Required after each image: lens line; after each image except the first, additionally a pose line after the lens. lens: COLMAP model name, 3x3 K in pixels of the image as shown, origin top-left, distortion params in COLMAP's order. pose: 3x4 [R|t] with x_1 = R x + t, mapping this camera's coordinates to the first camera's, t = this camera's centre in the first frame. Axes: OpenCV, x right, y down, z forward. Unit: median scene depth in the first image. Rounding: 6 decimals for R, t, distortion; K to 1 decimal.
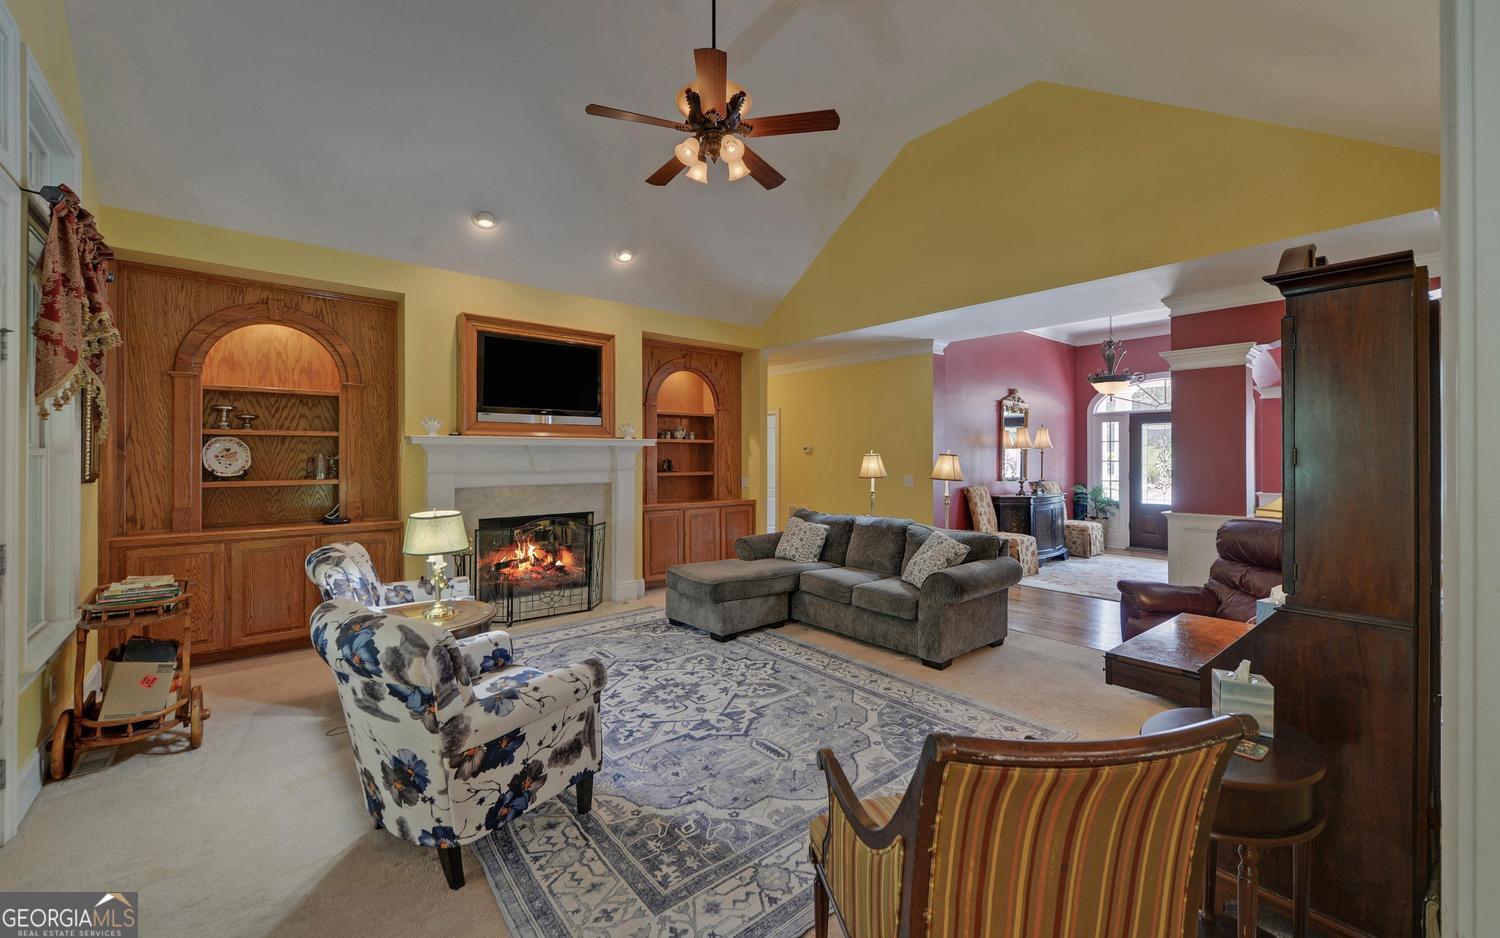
lens RADIAL K [[601.7, 0, 750.0], [0, 601.7, 462.7], [0, 0, 1]] dist [-0.000793, 0.000076]
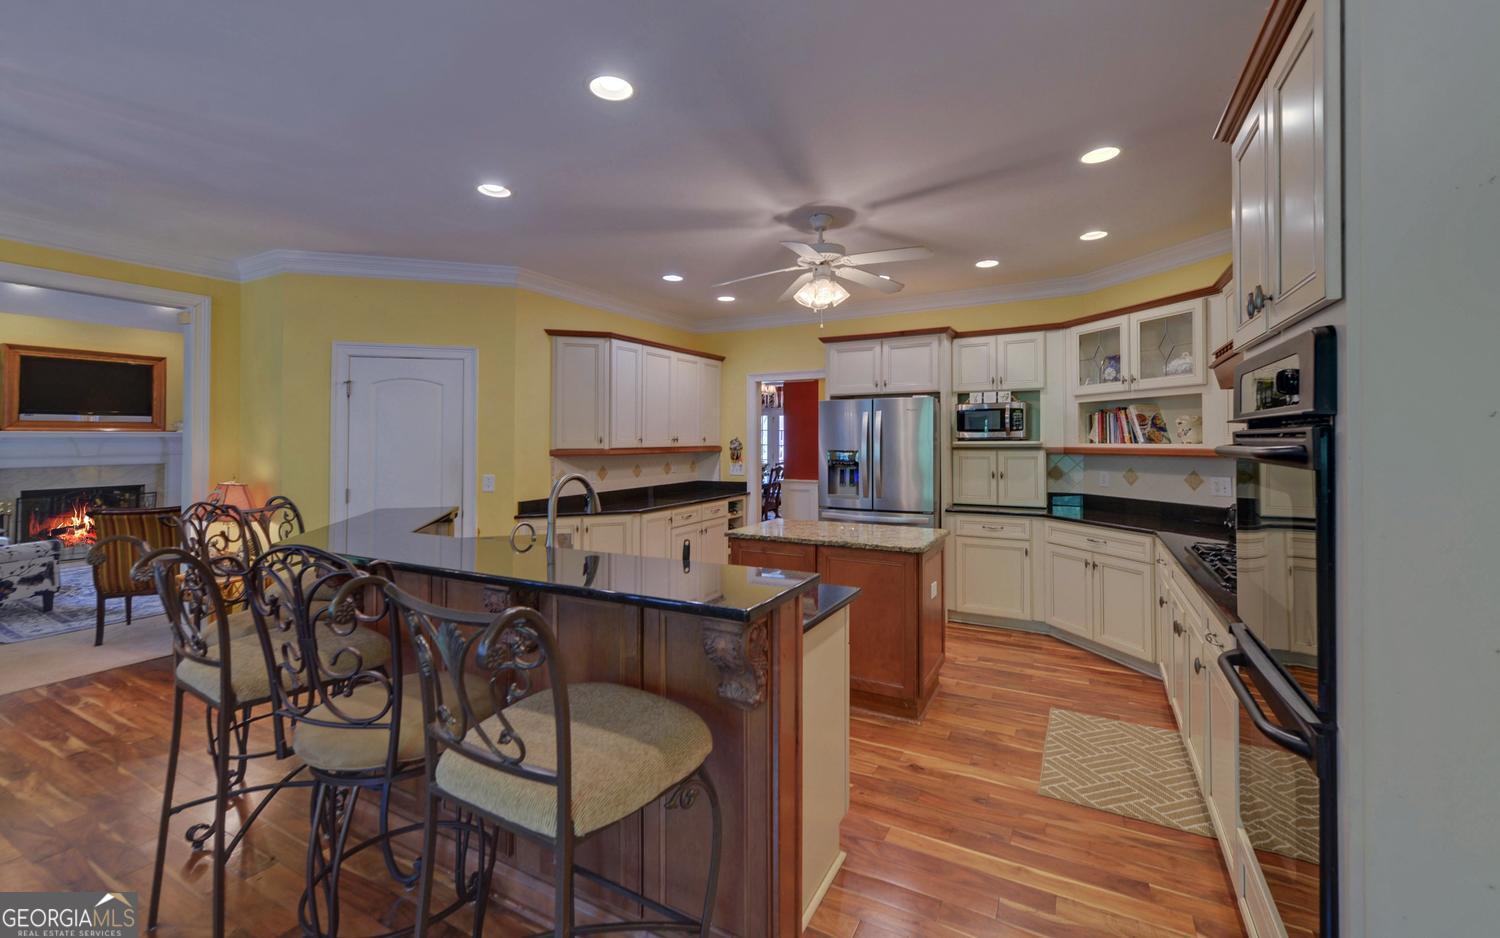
lens RADIAL K [[601.7, 0, 777.9], [0, 601.7, 431.5], [0, 0, 1]] dist [-0.000793, 0.000076]
pose [[0.917067, 0.005799, 0.398692, 0.863802], [0.003327, 0.999748, -0.022194, -0.008320], [-0.398720, 0.021680, 0.916816, -1.393732]]
